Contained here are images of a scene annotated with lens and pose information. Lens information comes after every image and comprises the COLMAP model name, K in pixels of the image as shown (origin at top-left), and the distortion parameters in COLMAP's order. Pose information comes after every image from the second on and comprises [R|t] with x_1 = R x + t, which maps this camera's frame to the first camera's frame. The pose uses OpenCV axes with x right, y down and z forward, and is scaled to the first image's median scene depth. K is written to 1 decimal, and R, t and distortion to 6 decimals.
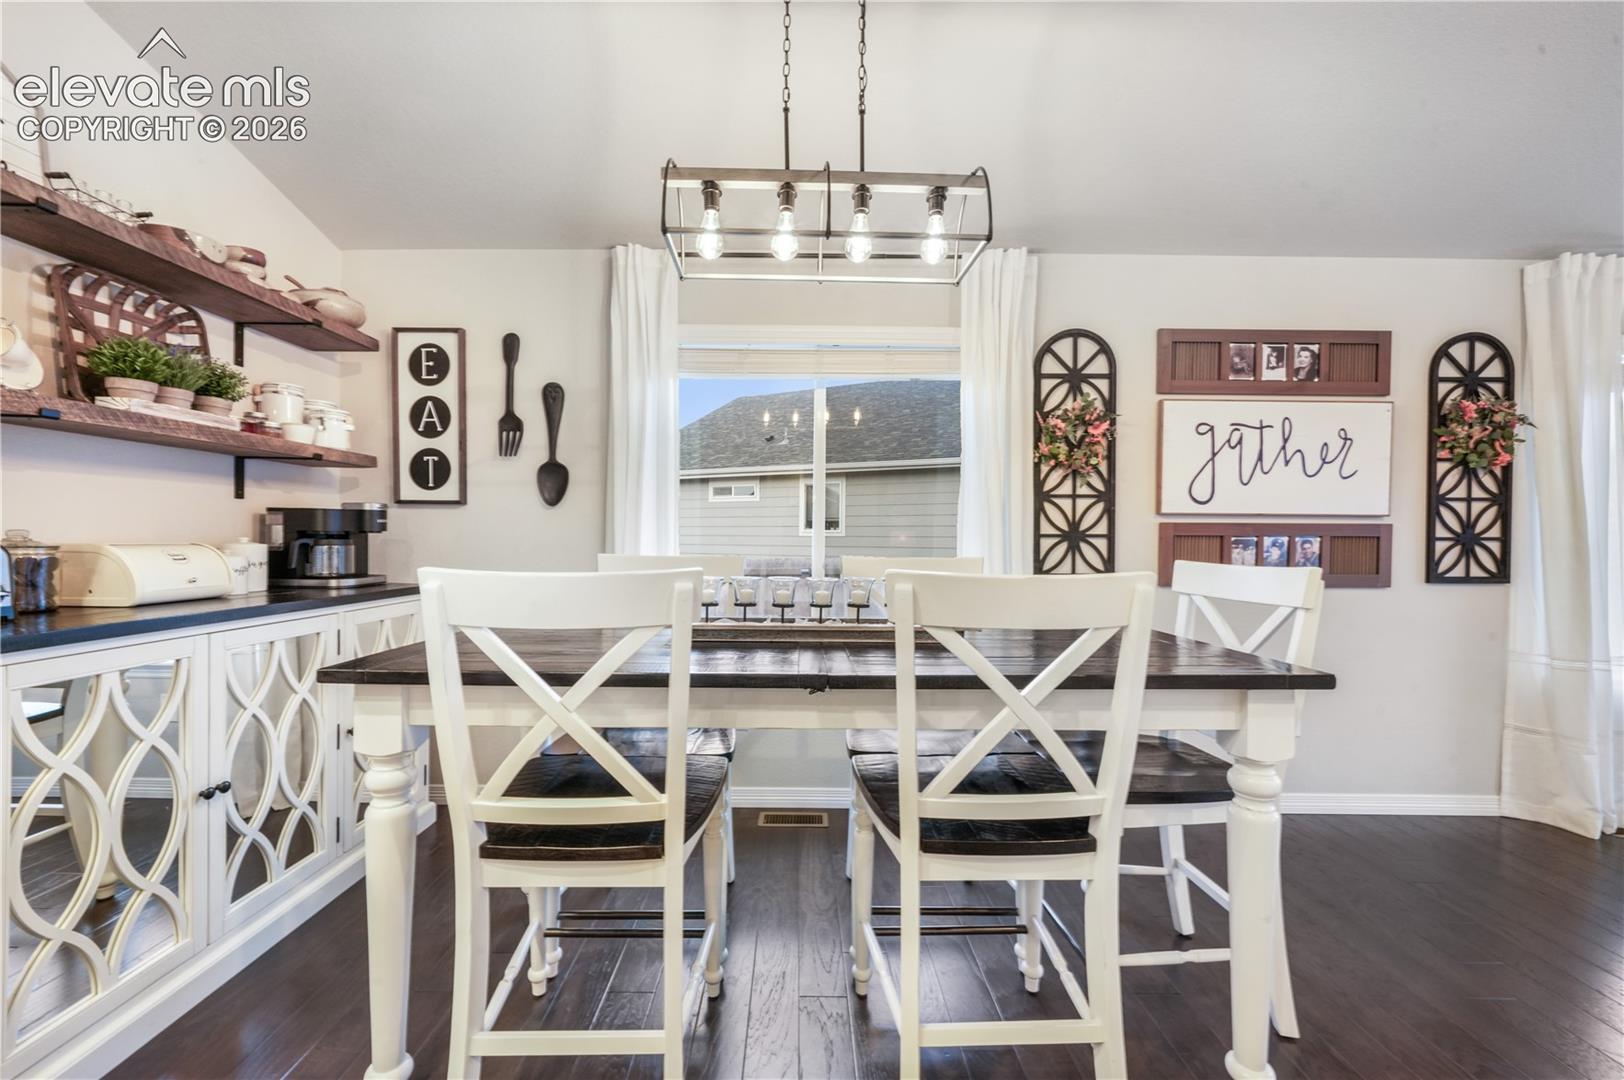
lens RADIAL K [[642.2, 0, 793.7], [0, 642.2, 542.3], [0, 0, 1]] dist [-0.008466, 0.000010]
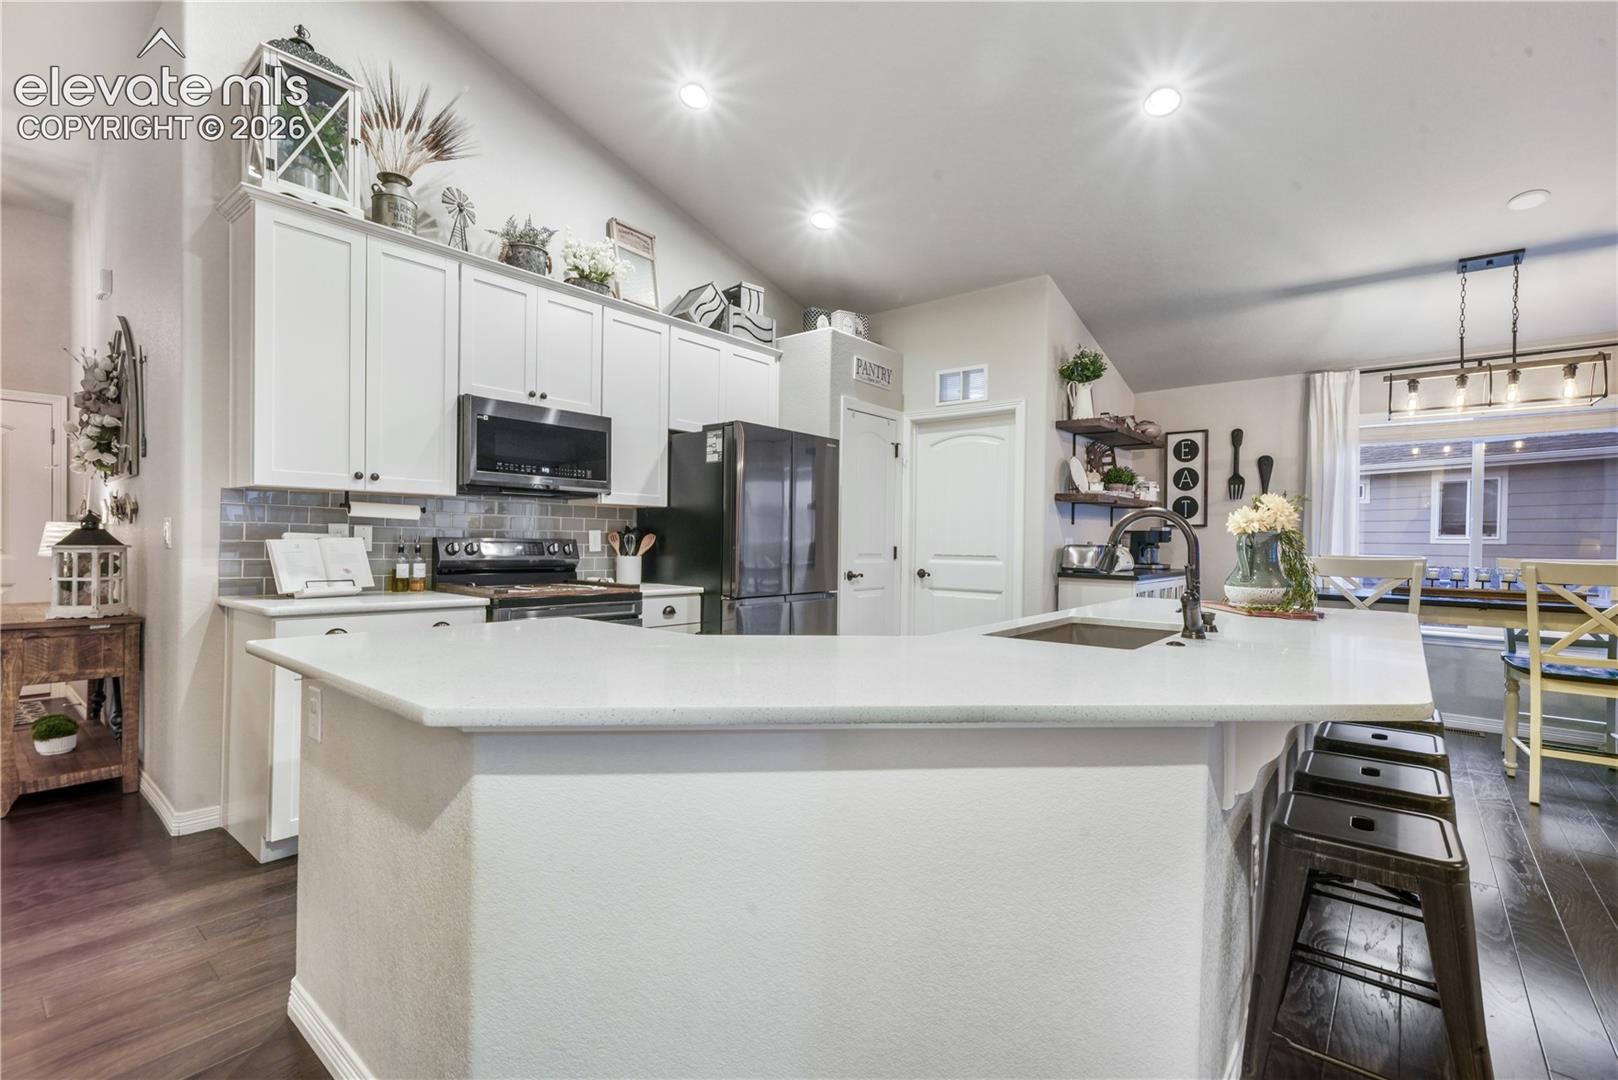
lens RADIAL K [[724.9, 0, 810.2], [0, 724.9, 546.2], [0, 0, 1]] dist [0.011712, 0.000514]
pose [[0.779090, 0.007989, -0.626861, -0.099032], [-0.007390, 0.999966, 0.003559, -0.002882], [0.626868, 0.001860, 0.779123, -1.296444]]
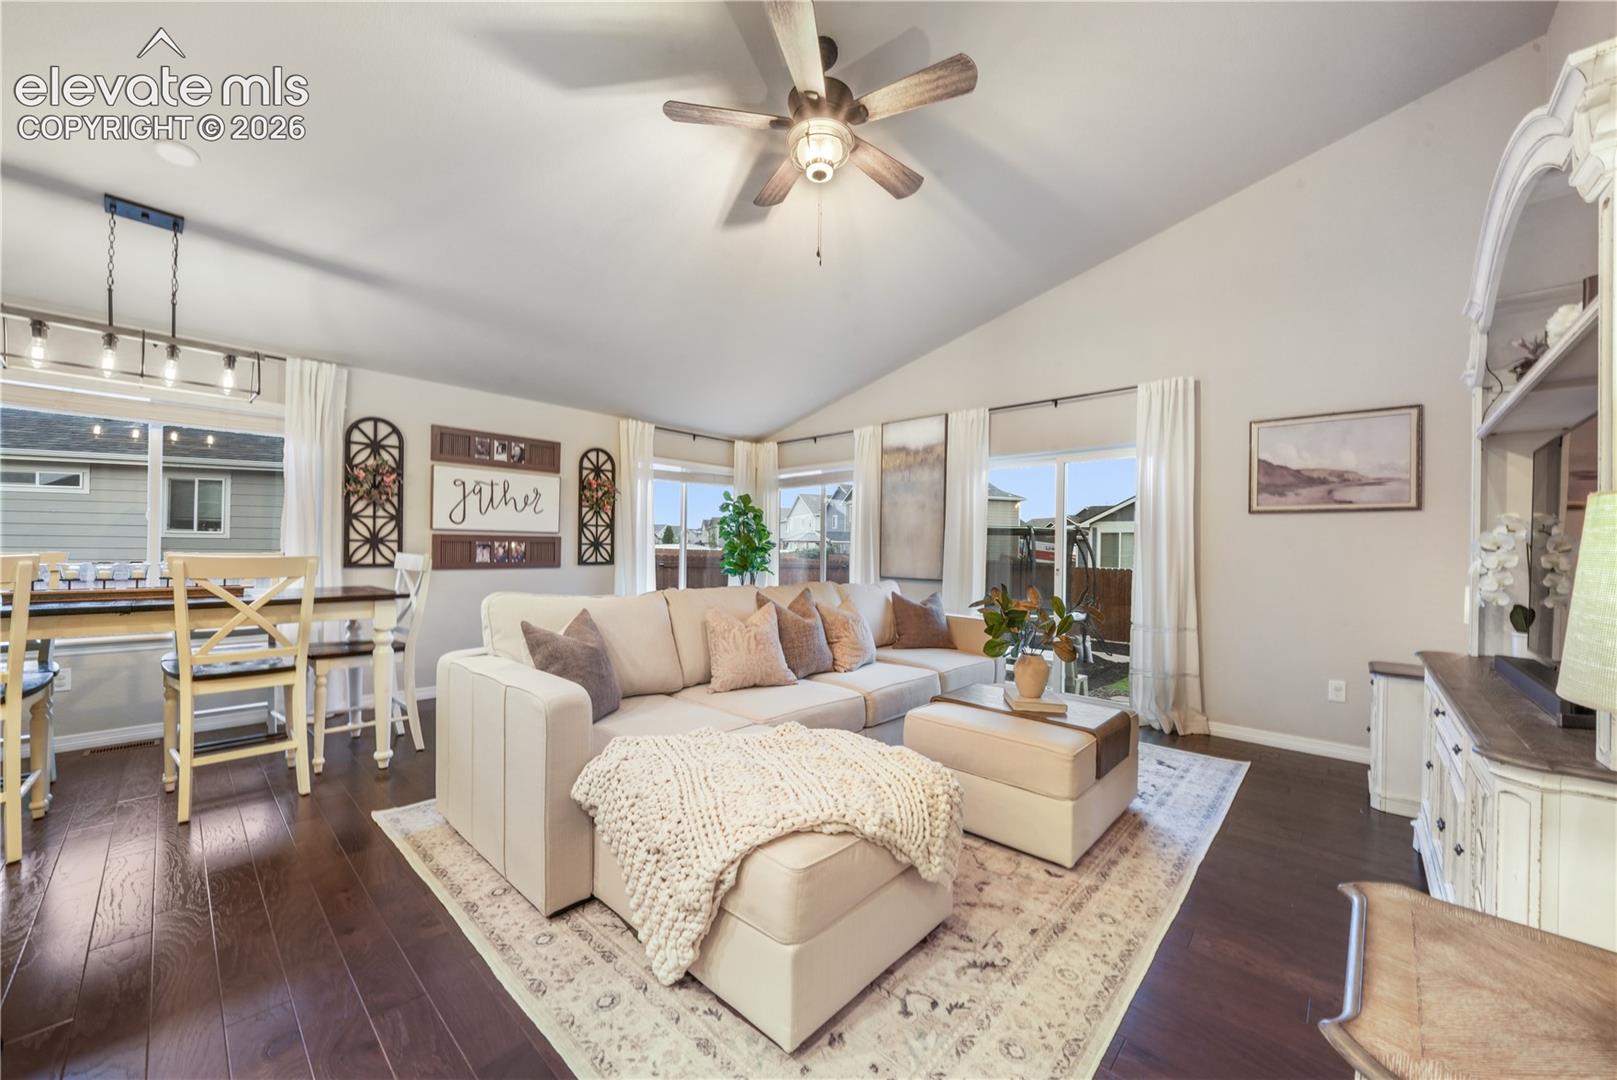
lens RADIAL K [[597.3, 0, 807.7], [0, 597.3, 546.5], [0, 0, 1]] dist [-0.016349, 0.000370]
pose [[0.671060, 0.003186, 0.741397, 0.053495], [-0.003021, 0.999994, -0.001563, 0.004240], [-0.741397, -0.001191, 0.671065, -0.870914]]
